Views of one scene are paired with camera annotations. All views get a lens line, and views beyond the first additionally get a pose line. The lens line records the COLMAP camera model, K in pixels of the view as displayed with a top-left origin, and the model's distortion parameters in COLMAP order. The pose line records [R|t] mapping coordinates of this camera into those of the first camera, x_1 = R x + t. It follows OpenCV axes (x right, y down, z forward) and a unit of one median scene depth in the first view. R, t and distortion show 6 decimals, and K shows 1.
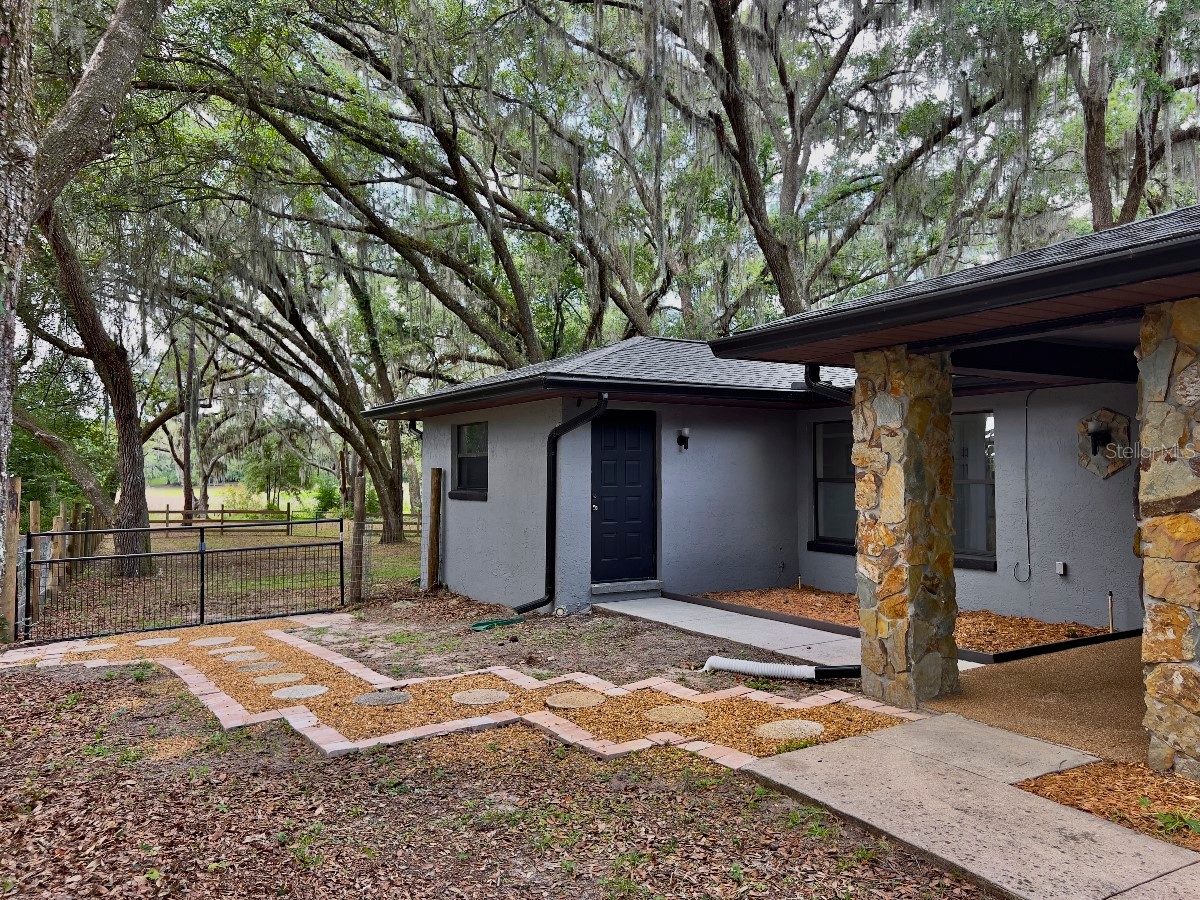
lens RADIAL K [[842.4, 0, 600.0], [0, 842.4, 450.0], [0, 0, 1]] dist [0.003774, -0.000513]
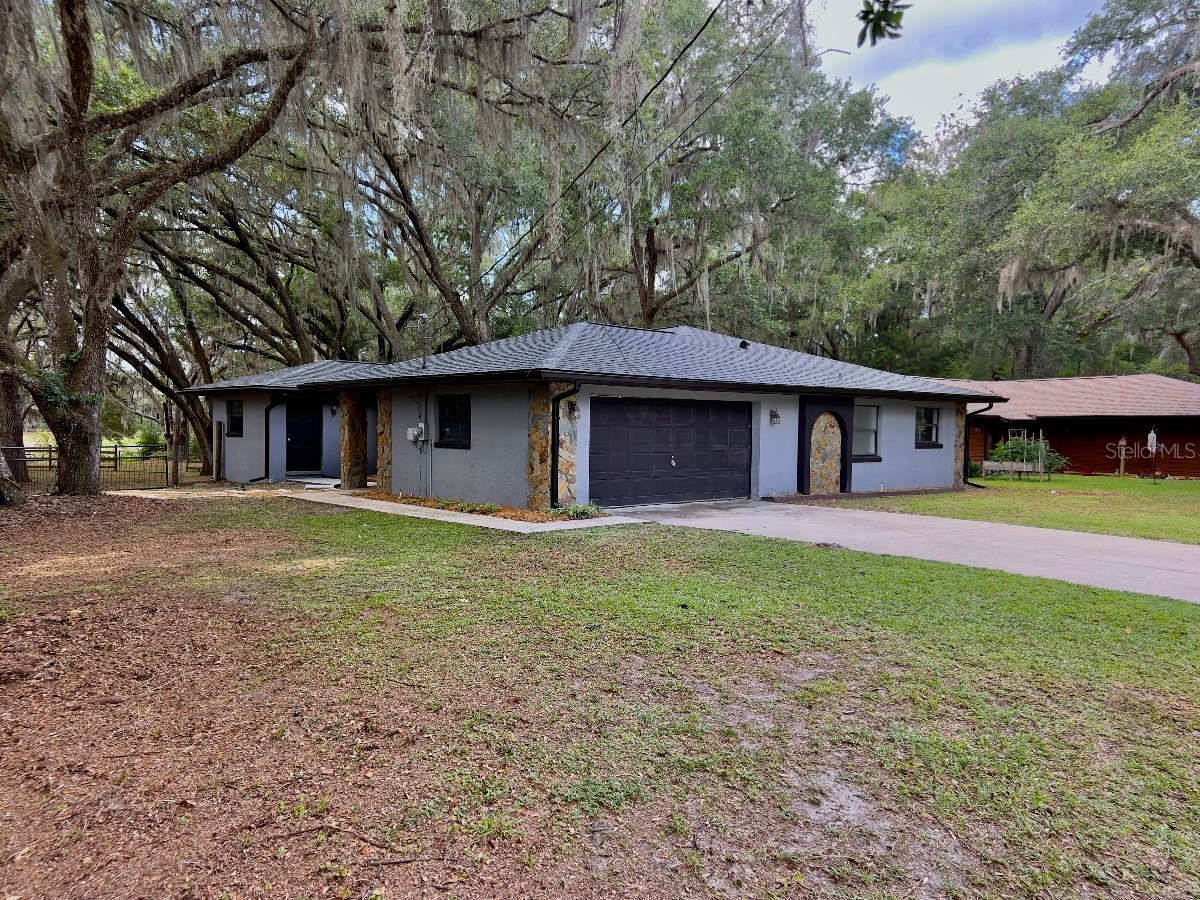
lens RADIAL K [[848.0, 0, 600.0], [0, 848.0, 450.0], [0, 0, 1]] dist [0.232205, -0.000552]
pose [[0.988017, -0.003213, 0.154312, 0.135147], [-0.006265, 0.998124, 0.060900, -0.016525], [-0.154218, -0.061137, 0.986144, -0.442966]]
